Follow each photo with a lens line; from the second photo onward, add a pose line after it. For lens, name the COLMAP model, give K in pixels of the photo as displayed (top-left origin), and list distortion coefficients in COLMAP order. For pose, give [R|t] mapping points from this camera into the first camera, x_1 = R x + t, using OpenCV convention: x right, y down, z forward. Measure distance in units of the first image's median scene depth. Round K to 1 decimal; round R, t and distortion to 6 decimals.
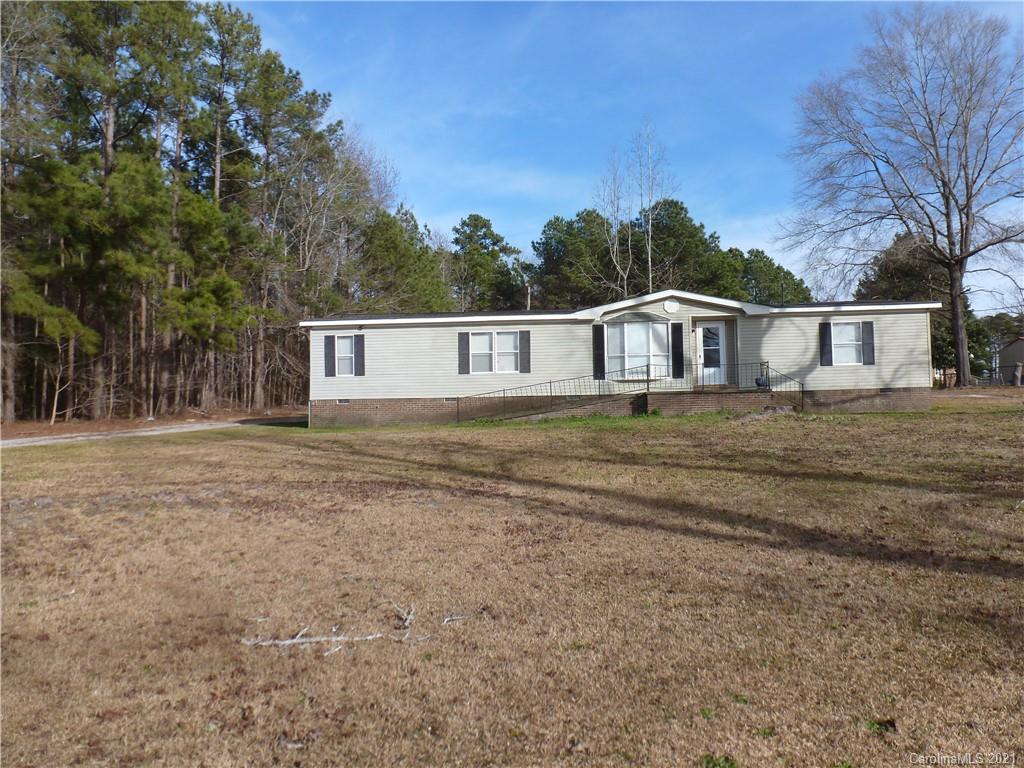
lens RADIAL K [[721.0, 0, 522.1], [0, 721.0, 387.0], [0, 0, 1]] dist [-0.000901, 0.000700]
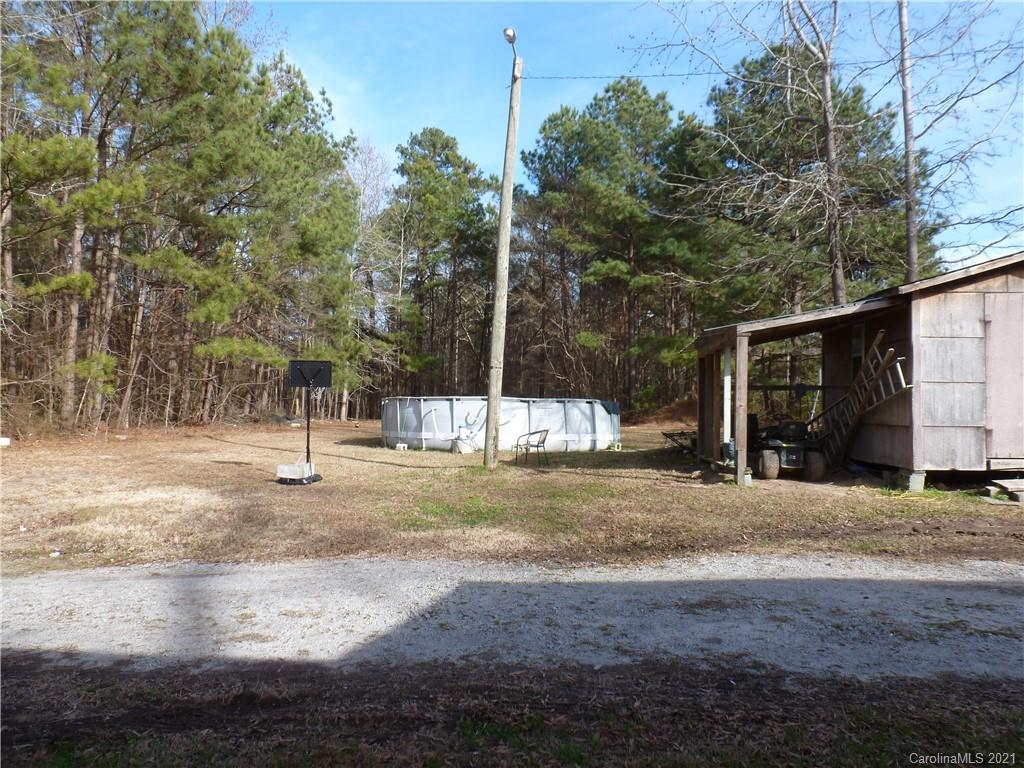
lens RADIAL K [[716.1, 0, 512.0], [0, 716.1, 384.0], [0, 0, 1]] dist [0.009621, 0.001476]
pose [[0.999423, 0.031636, 0.012391, 0.015355], [-0.031346, 0.999244, -0.022982, -0.002090], [-0.013109, 0.022581, 0.999659, 1.280581]]
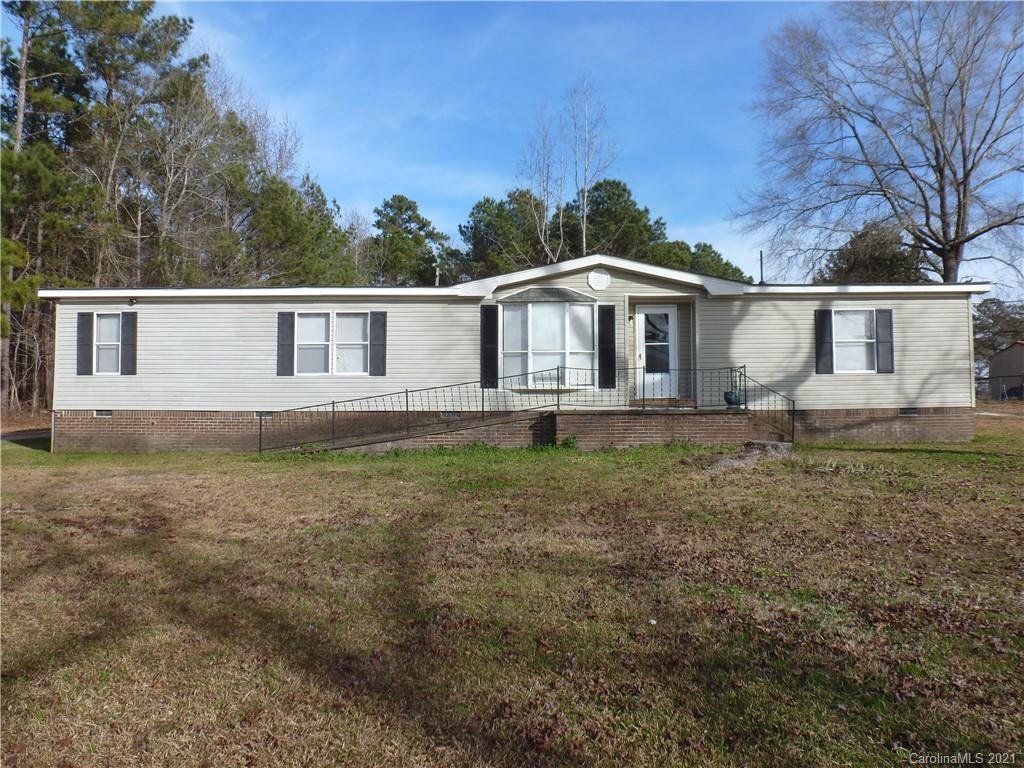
lens RADIAL K [[716.1, 0, 512.0], [0, 716.1, 384.0], [0, 0, 1]] dist [0.009621, 0.001476]
pose [[0.997885, 0.017888, 0.062493, 0.082331], [-0.017814, 0.999840, -0.001750, -0.012380], [-0.062514, 0.000634, 0.998044, 0.325051]]
